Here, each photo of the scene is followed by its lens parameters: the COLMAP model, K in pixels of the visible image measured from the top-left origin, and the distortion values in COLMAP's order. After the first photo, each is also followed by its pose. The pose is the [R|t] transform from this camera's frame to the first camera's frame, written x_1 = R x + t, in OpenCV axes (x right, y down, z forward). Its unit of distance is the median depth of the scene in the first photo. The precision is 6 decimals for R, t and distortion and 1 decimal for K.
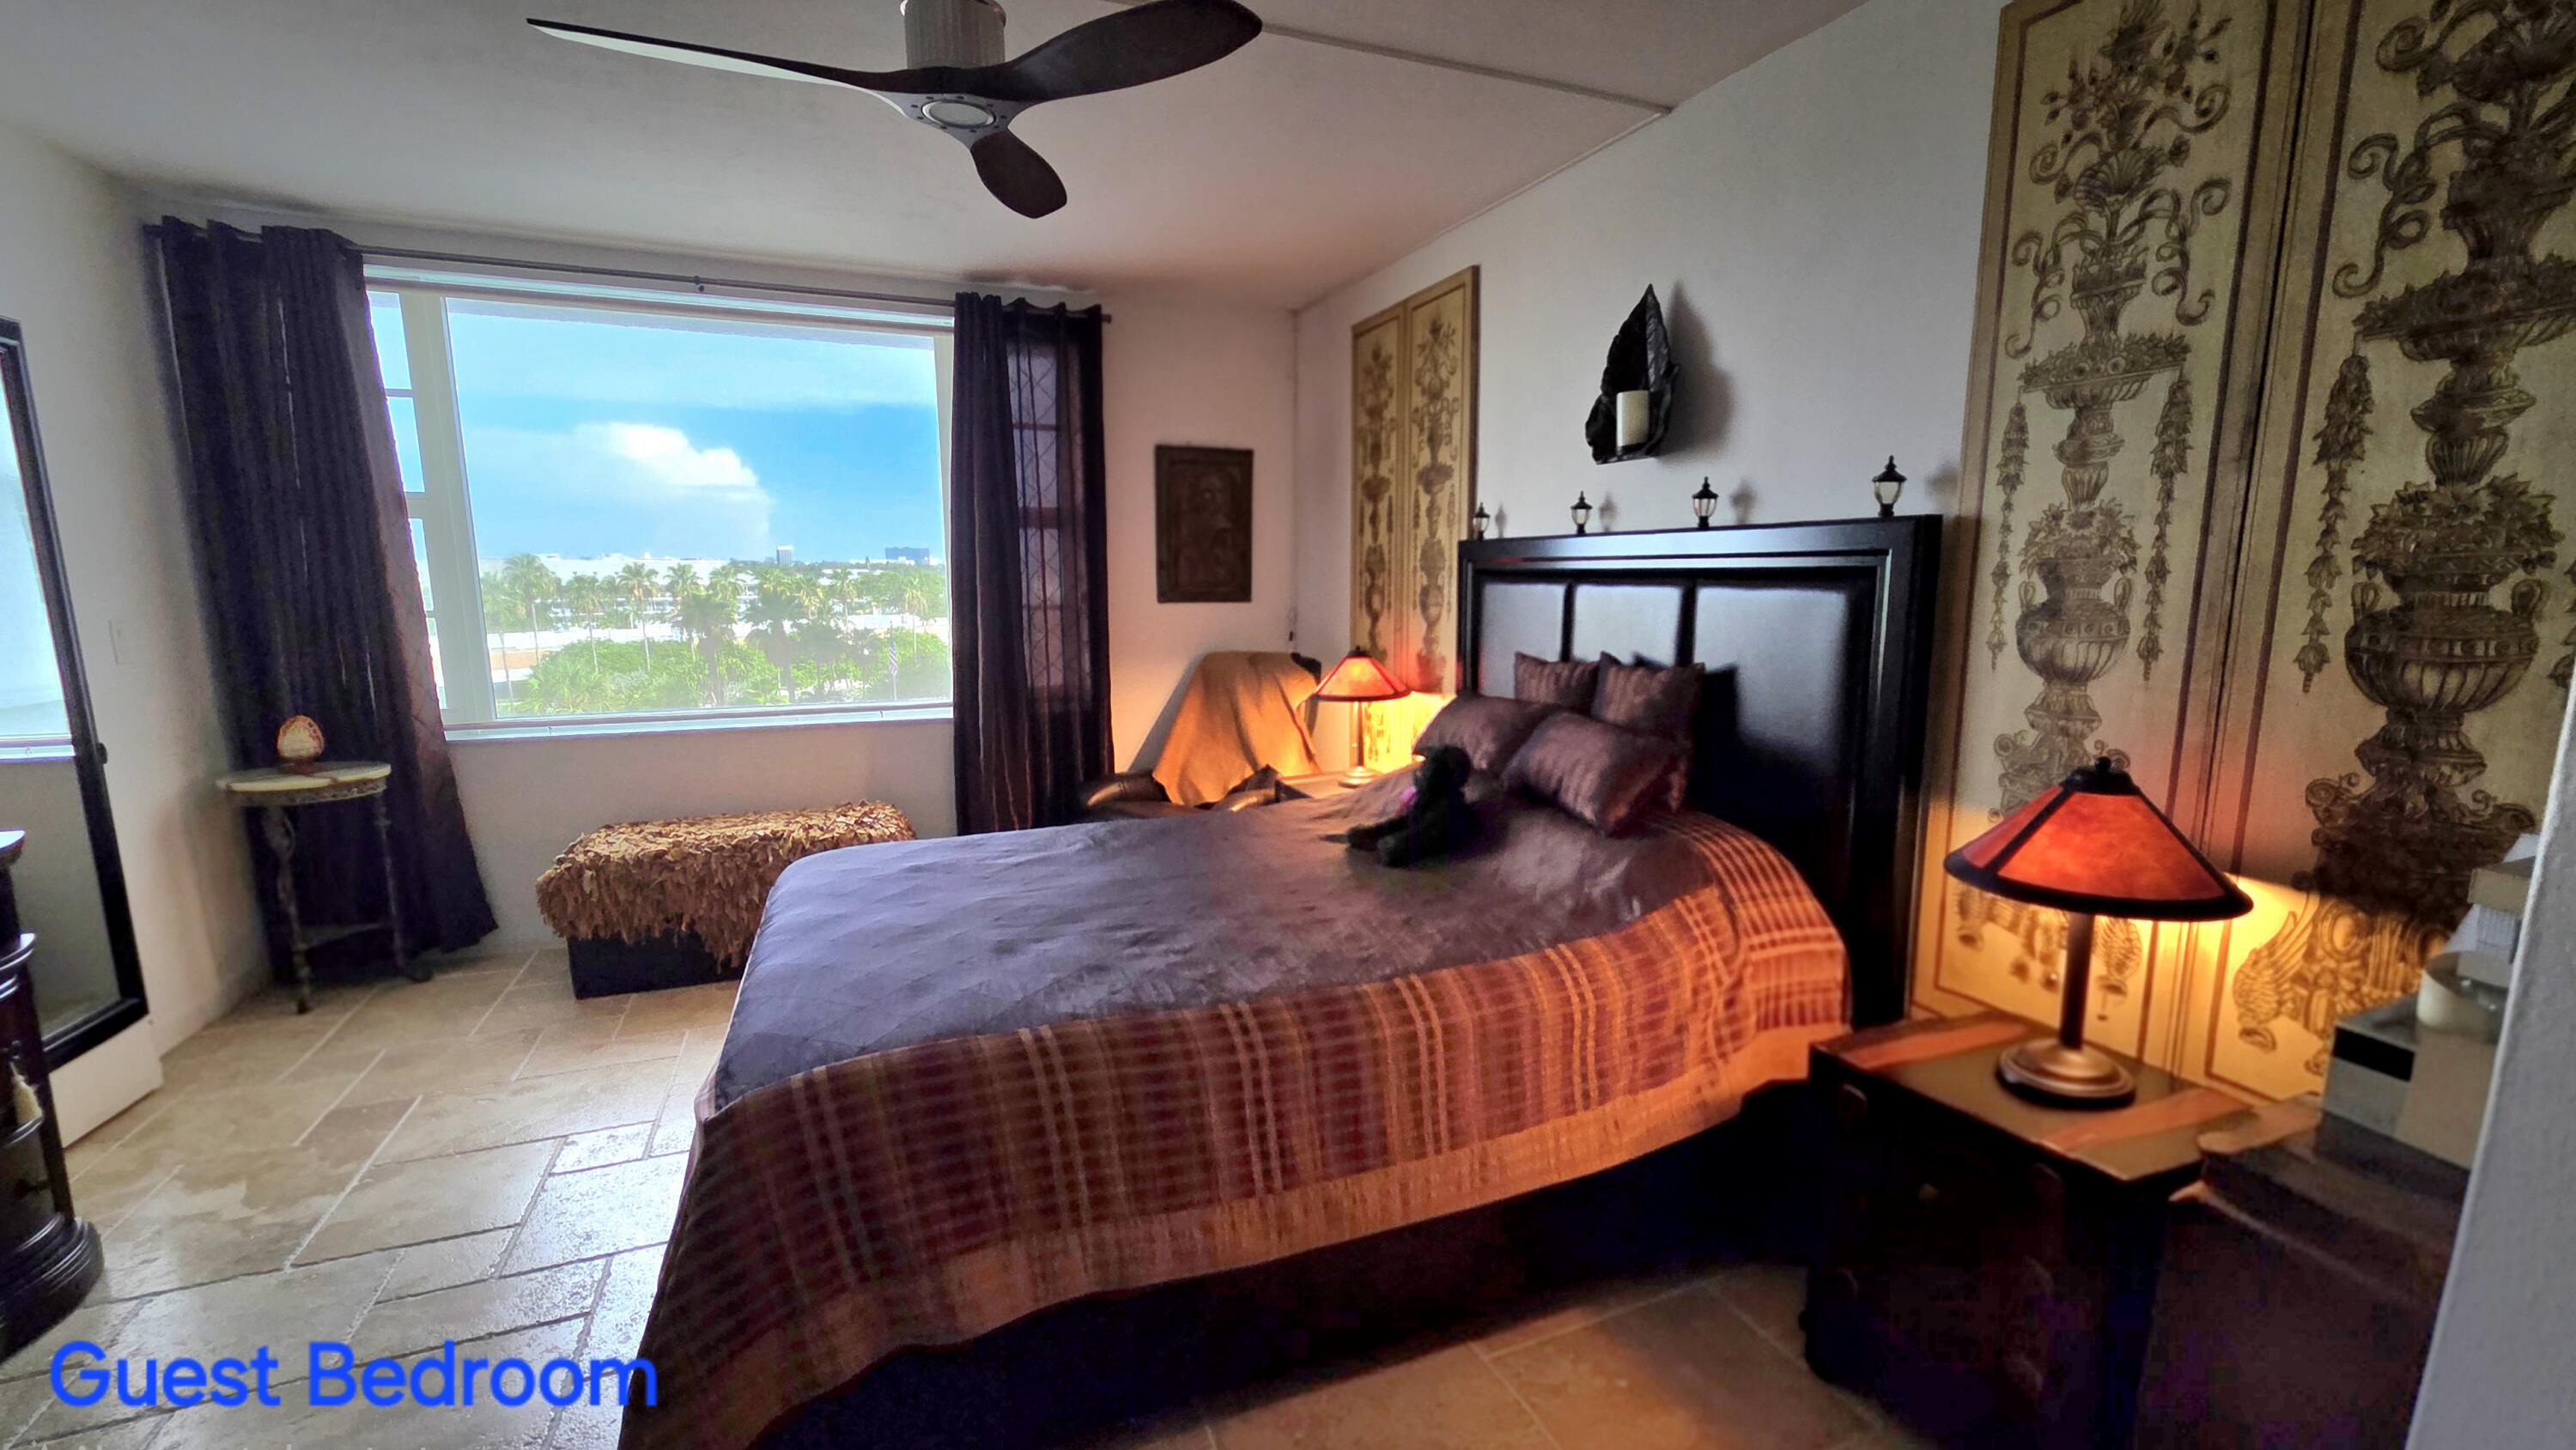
lens RADIAL K [[1073.5, 0, 1308.4], [0, 1073.5, 736.0], [0, 0, 1]] dist [-0.002445, -0.000017]
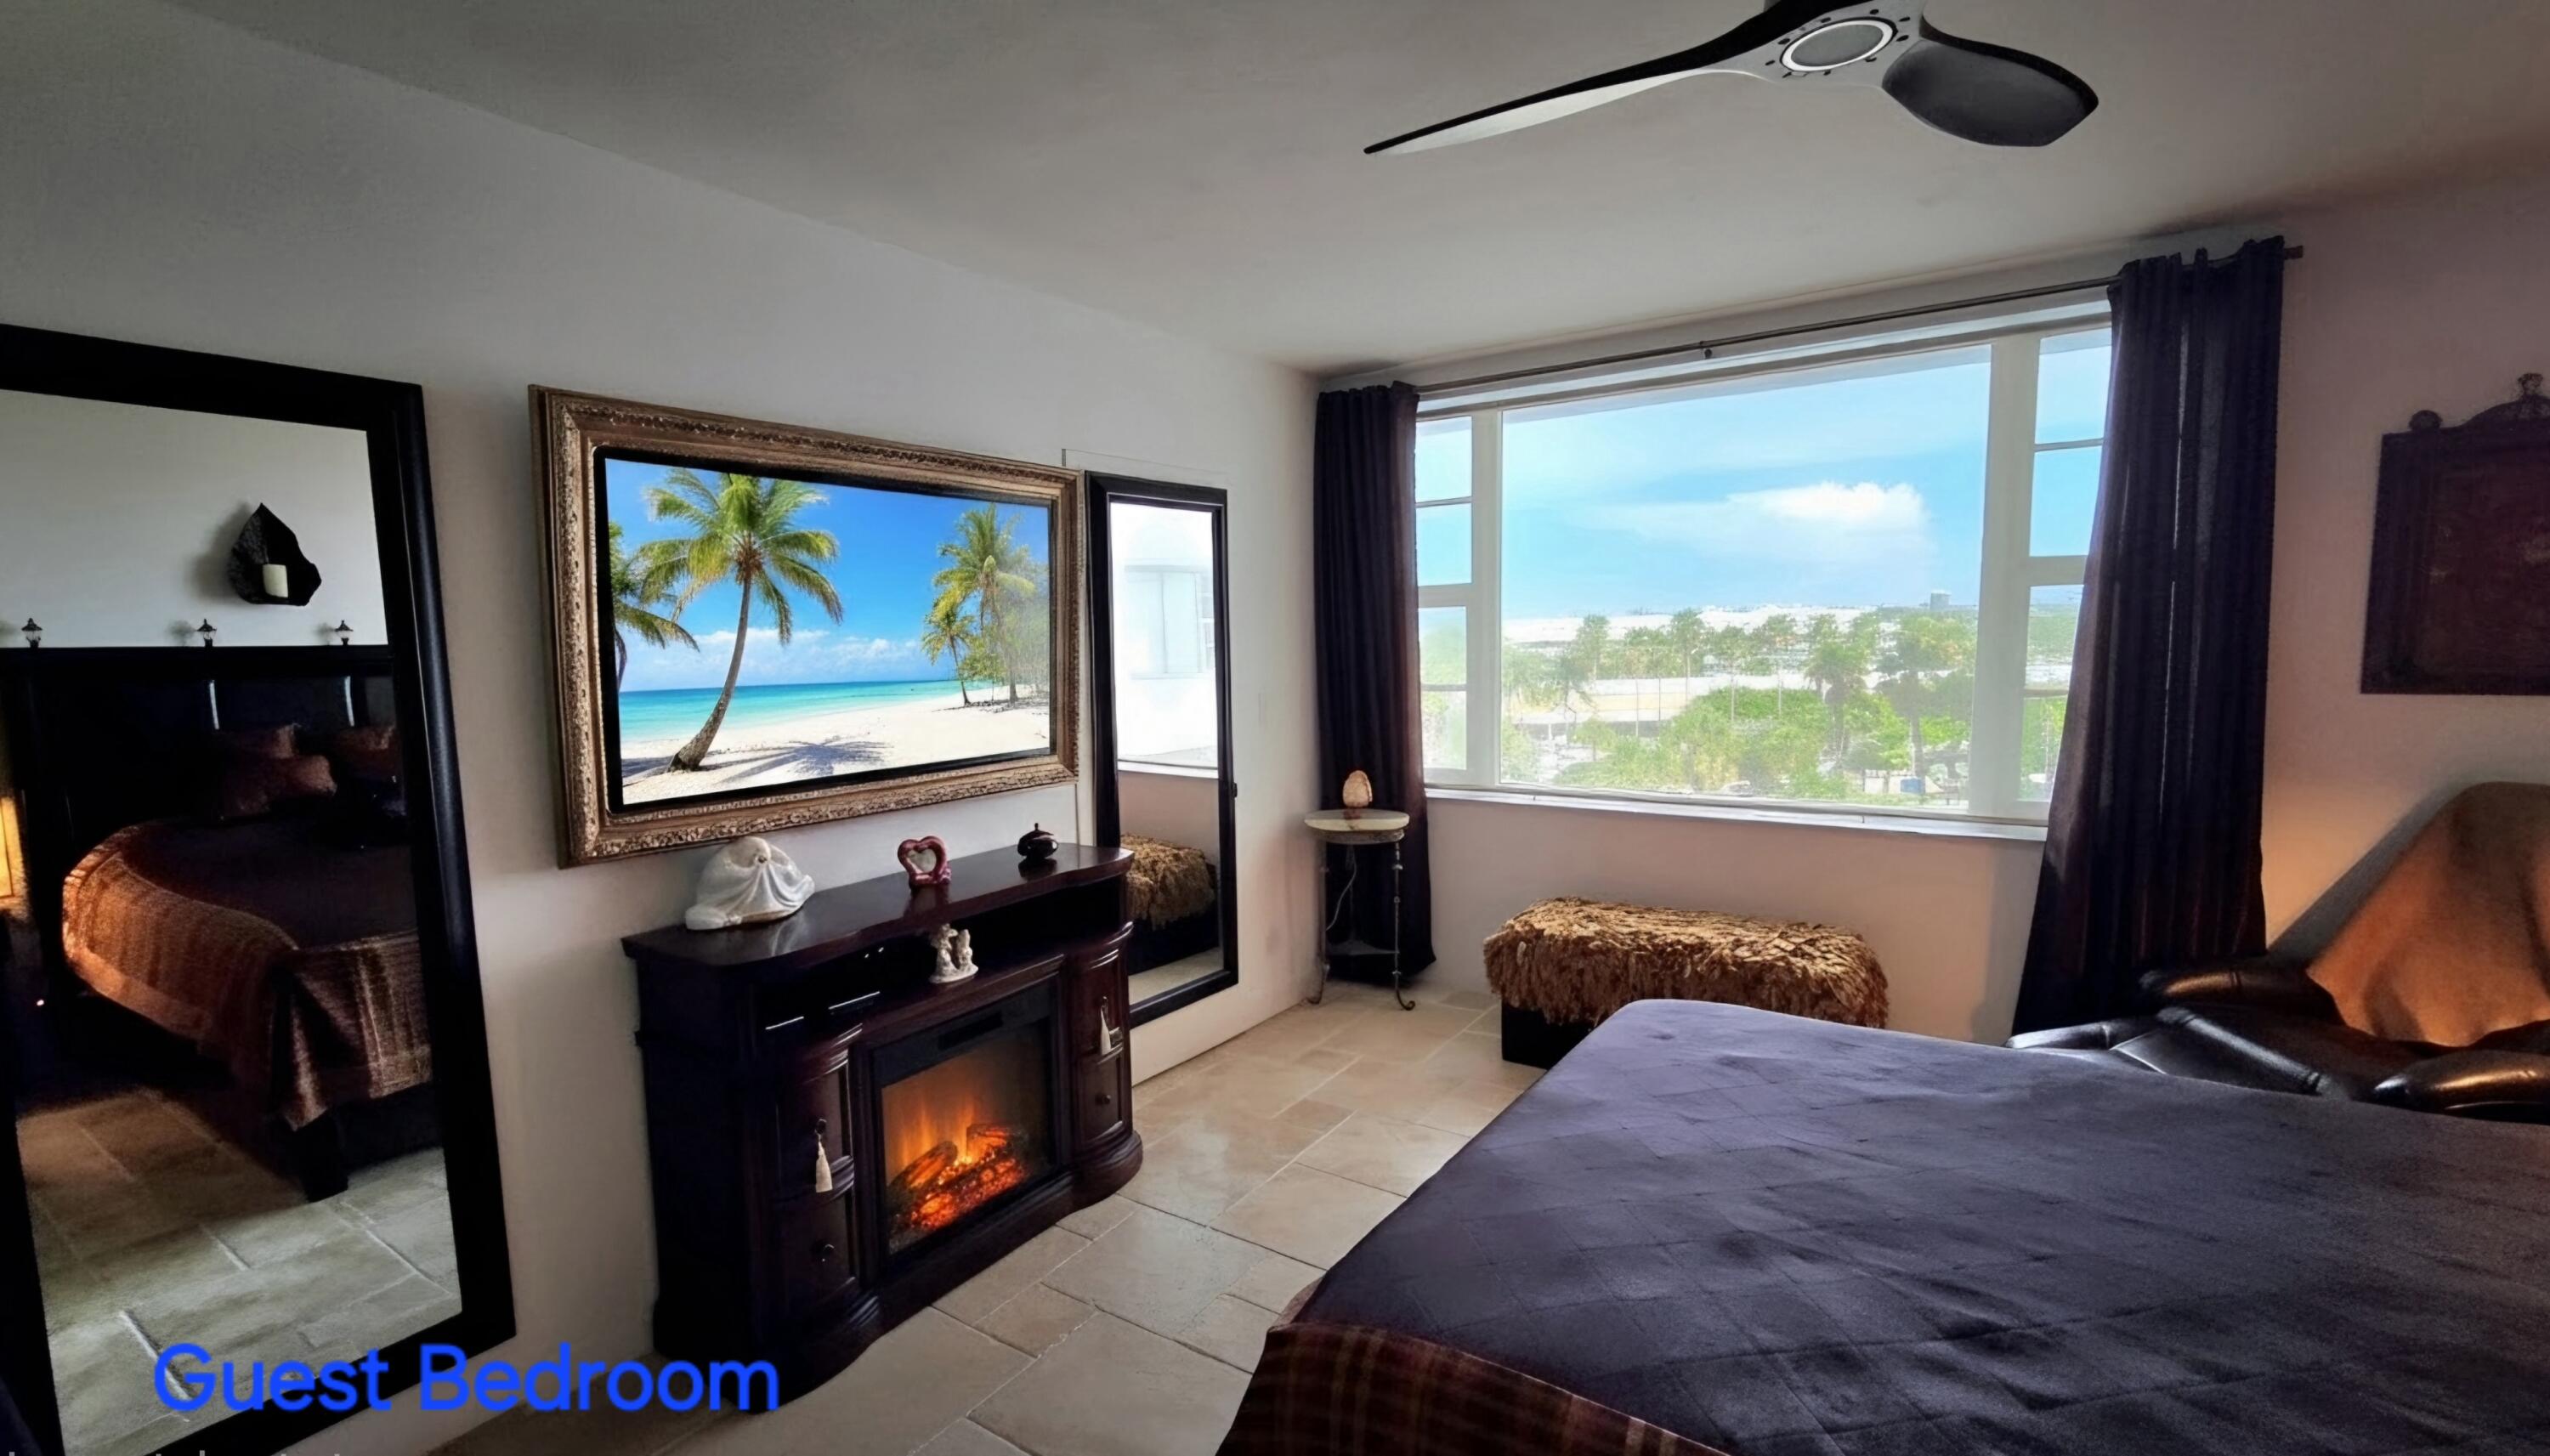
lens RADIAL K [[1090.7, 0, 1268.4], [0, 1090.7, 745.4], [0, 0, 1]] dist [-0.001267, -0.001203]
pose [[0.538978, 0.074484, -0.839020, 0.064981], [-0.104057, 0.994340, 0.021428, -0.058962], [0.835868, 0.075757, 0.543678, 0.199332]]
